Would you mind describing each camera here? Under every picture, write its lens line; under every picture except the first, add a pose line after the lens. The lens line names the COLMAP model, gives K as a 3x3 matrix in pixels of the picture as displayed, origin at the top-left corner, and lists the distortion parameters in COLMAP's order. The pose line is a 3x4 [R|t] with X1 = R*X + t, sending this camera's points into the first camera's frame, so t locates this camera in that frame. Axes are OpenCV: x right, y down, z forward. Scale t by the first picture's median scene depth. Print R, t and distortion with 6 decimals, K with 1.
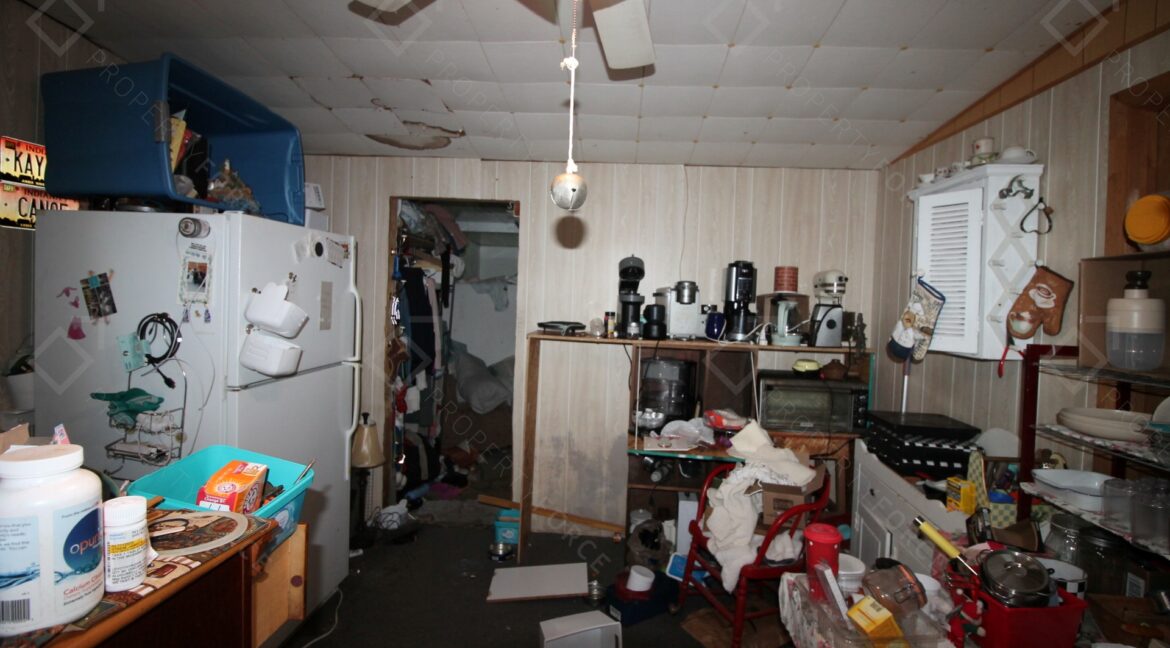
lens RADIAL K [[551.0, 0, 594.1], [0, 551.0, 310.2], [0, 0, 1]] dist [-0.001805, -0.011903]
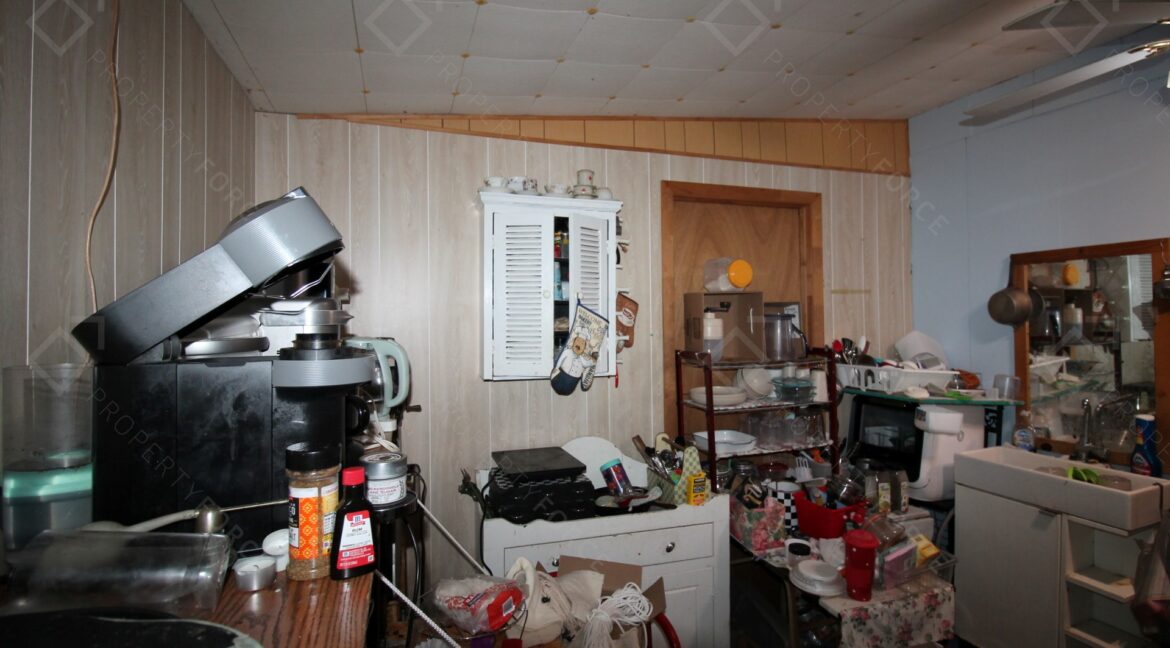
lens RADIAL K [[551.0, 0, 594.1], [0, 551.0, 310.2], [0, 0, 1]] dist [-0.001805, -0.011903]
pose [[-0.405464, -0.008195, 0.914074, -0.325445], [0.026035, 0.999451, 0.020509, -0.075157], [-0.913740, 0.032114, -0.405028, 1.700244]]
